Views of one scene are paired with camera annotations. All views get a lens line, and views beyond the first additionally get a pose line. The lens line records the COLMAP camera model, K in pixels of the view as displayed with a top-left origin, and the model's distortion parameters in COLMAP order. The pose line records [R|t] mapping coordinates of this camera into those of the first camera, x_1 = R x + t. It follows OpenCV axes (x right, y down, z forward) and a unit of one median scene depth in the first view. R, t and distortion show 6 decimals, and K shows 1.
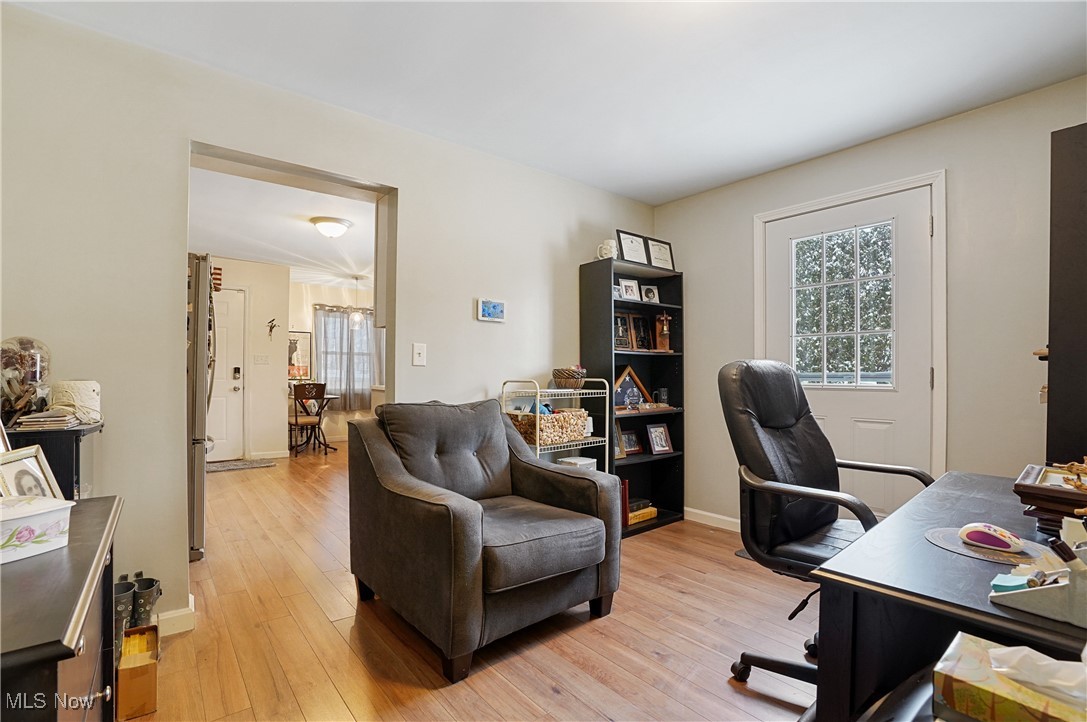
lens RADIAL K [[505.0, 0, 542.9], [0, 505.0, 367.4], [0, 0, 1]] dist [-0.075144, 0.031993]
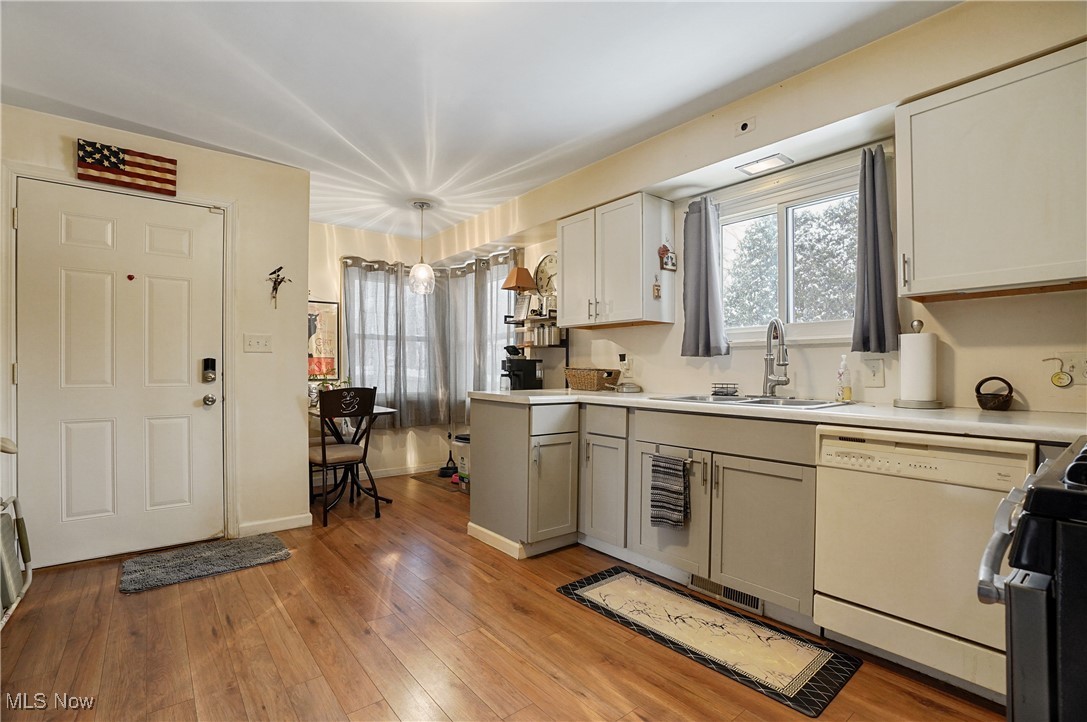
lens RADIAL K [[505.0, 0, 542.9], [0, 505.0, 367.4], [0, 0, 1]] dist [-0.075144, 0.031993]
pose [[0.999982, -0.005012, 0.003409, -0.232045], [0.004980, 0.999943, 0.009493, 0.004990], [-0.003456, -0.009476, 0.999949, 0.410081]]
